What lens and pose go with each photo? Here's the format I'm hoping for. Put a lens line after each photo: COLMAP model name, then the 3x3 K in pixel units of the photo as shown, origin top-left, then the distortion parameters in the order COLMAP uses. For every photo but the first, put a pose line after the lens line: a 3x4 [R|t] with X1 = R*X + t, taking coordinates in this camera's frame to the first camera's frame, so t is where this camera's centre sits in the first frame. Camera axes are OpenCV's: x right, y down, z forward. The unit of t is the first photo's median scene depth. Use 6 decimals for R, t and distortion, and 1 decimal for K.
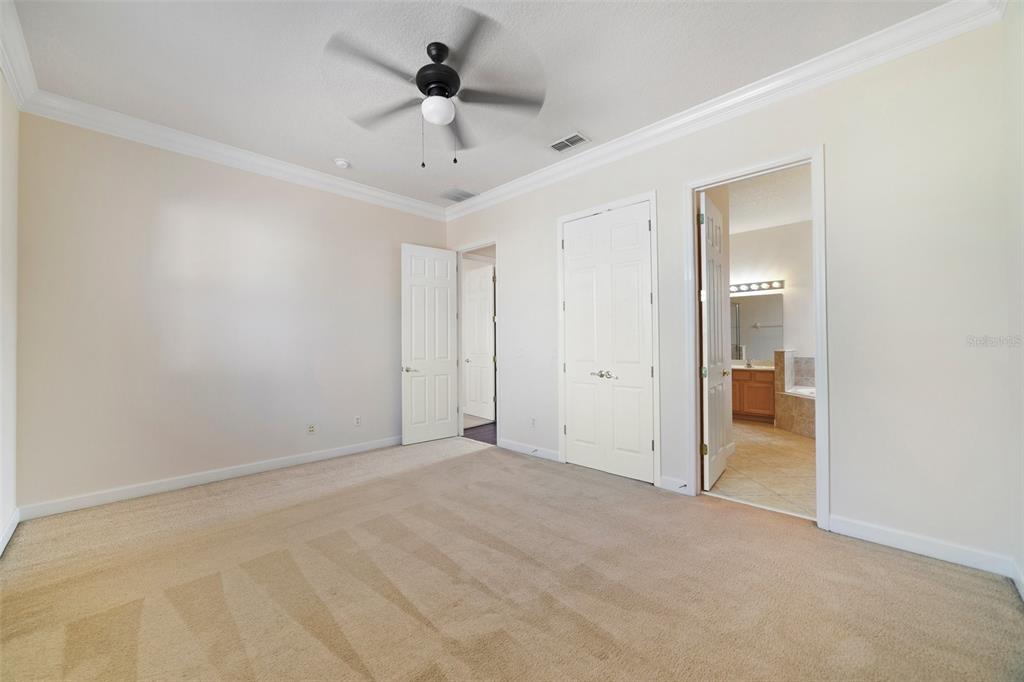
lens RADIAL K [[393.9, 0, 502.5], [0, 393.9, 337.0], [0, 0, 1]] dist [-0.022271, 0.010970]
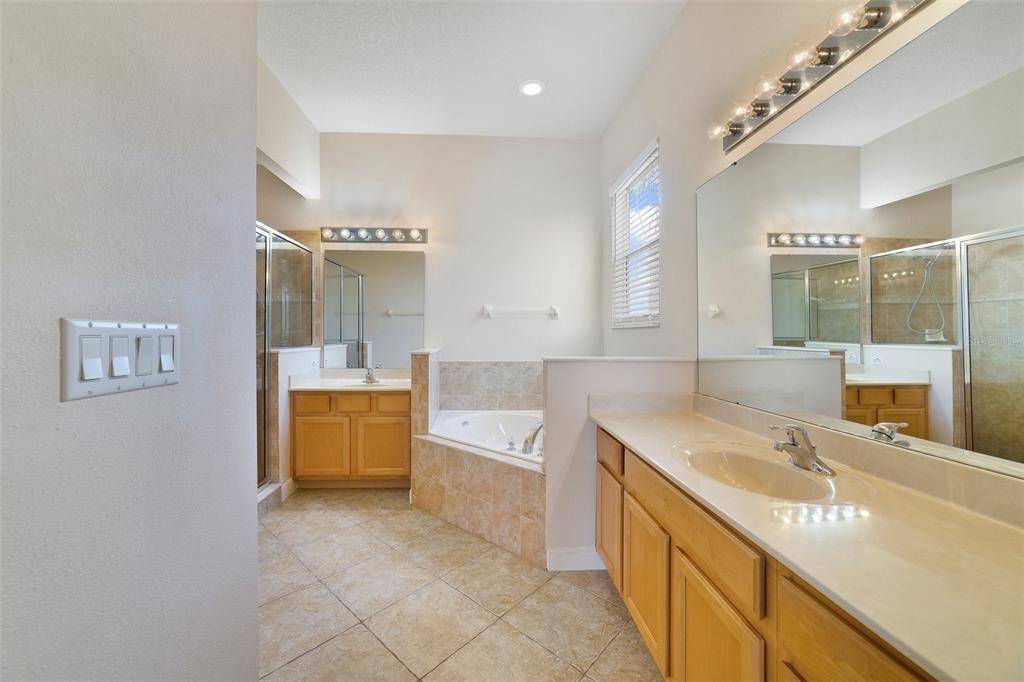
lens RADIAL K [[393.9, 0, 502.5], [0, 393.9, 337.0], [0, 0, 1]] dist [-0.022271, 0.010970]
pose [[0.666356, 0.008484, 0.745586, 0.387781], [-0.016318, 0.999862, 0.003207, 0.011452], [-0.745455, -0.014304, 0.666402, 0.563166]]
